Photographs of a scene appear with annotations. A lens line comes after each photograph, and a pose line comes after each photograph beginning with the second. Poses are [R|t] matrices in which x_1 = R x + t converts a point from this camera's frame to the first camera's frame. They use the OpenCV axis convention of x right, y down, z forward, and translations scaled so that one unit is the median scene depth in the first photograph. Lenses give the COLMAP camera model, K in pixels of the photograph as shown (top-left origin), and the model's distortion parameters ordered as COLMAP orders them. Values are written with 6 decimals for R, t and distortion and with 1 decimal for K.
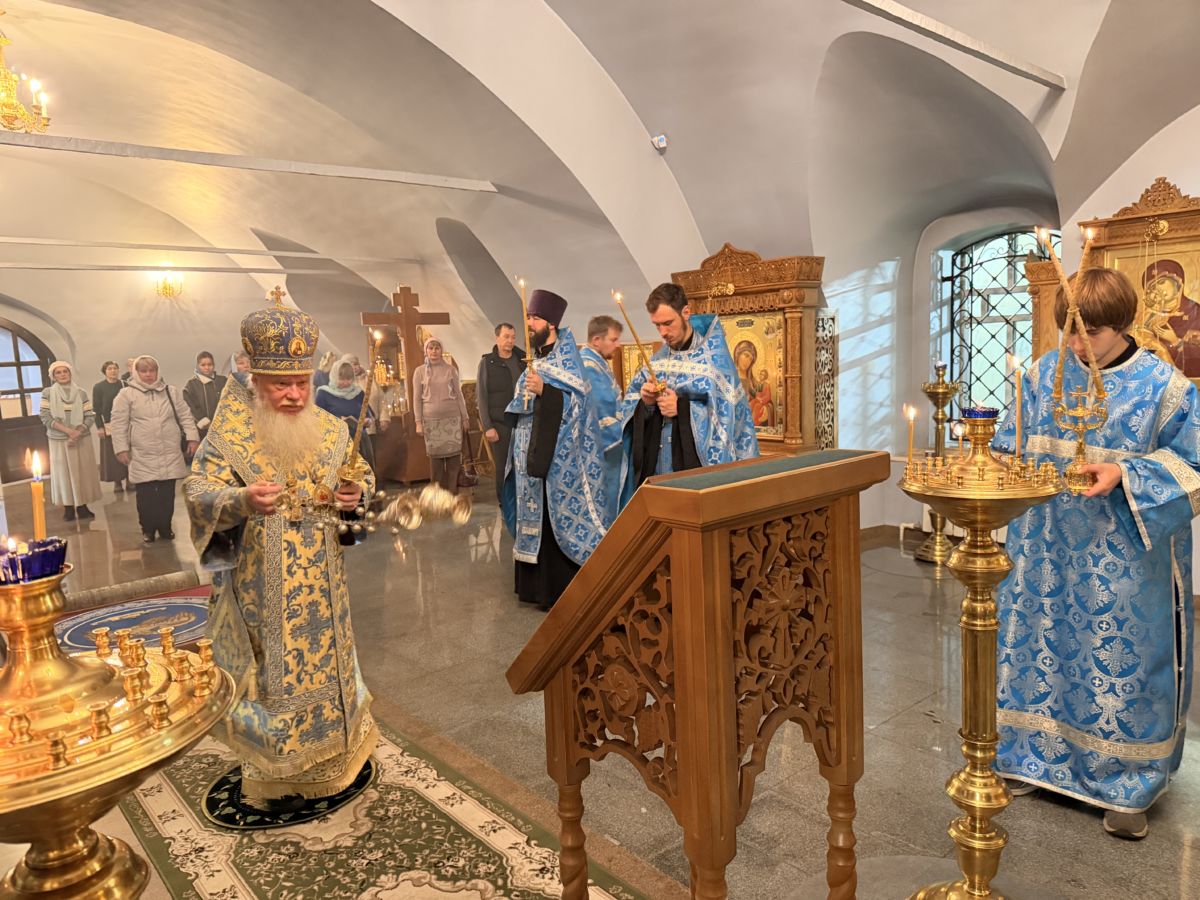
lens RADIAL K [[815.5, 0, 600.0], [0, 815.5, 450.0], [0, 0, 1]] dist [0.111745, -0.119355]
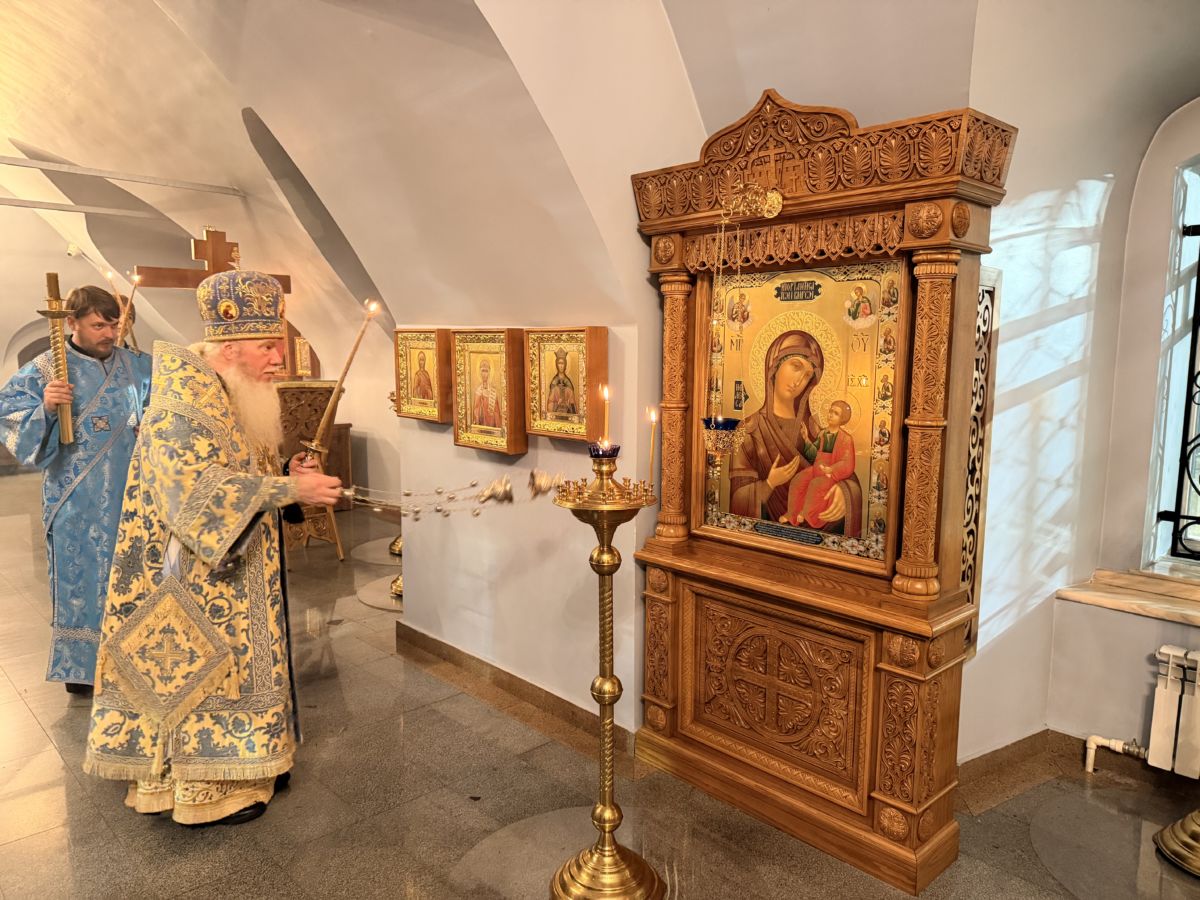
lens RADIAL K [[815.5, 0, 600.0], [0, 815.5, 450.0], [0, 0, 1]] dist [0.111745, -0.119355]
pose [[0.997188, 0.043905, 0.060740, 0.050199], [-0.043673, 0.999033, -0.005142, -0.063700], [-0.060907, 0.002475, 0.998140, 0.569381]]
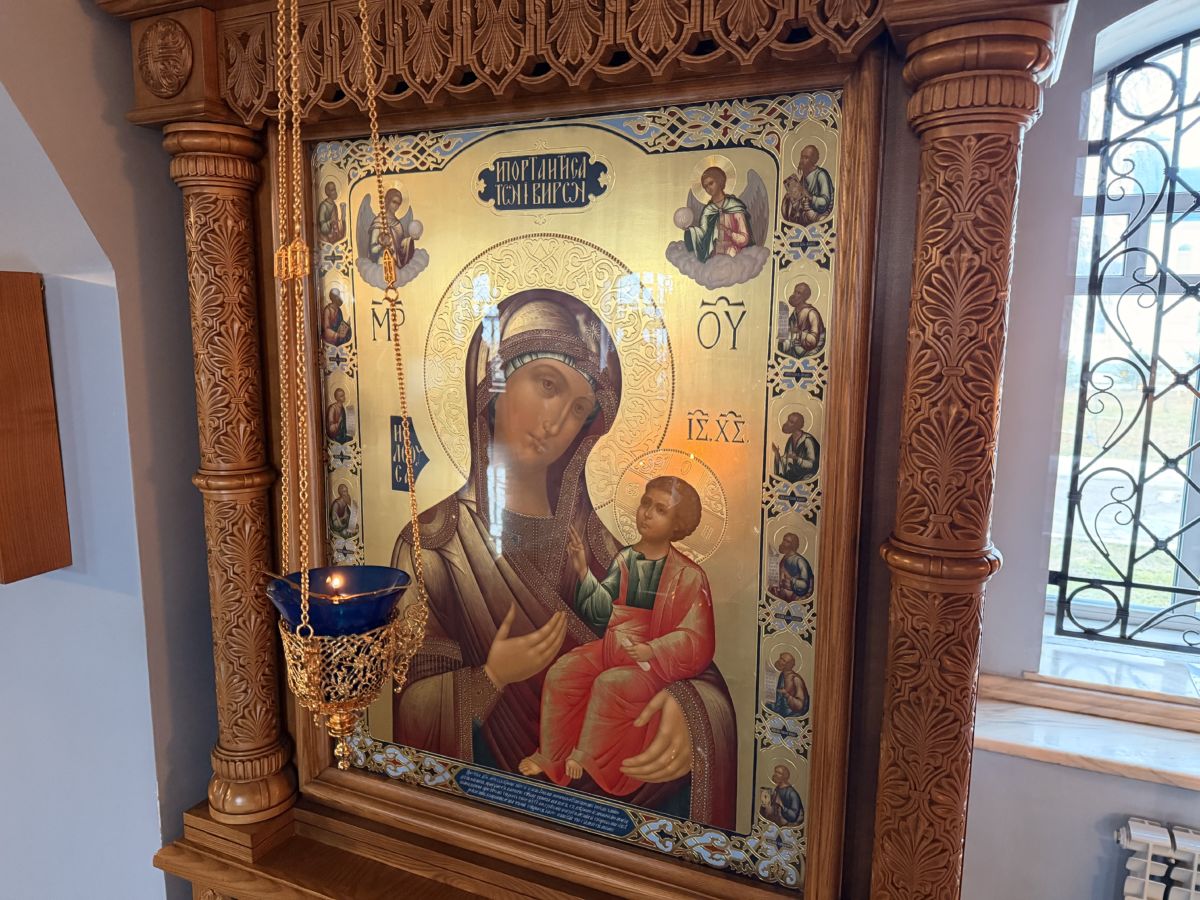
lens RADIAL K [[815.5, 0, 600.0], [0, 815.5, 450.0], [0, 0, 1]] dist [0.111745, -0.119355]
pose [[0.900953, -0.015800, 0.433629, 0.115463], [0.007455, 0.999753, 0.020939, -0.104532], [-0.433853, -0.015633, 0.900848, 0.841616]]
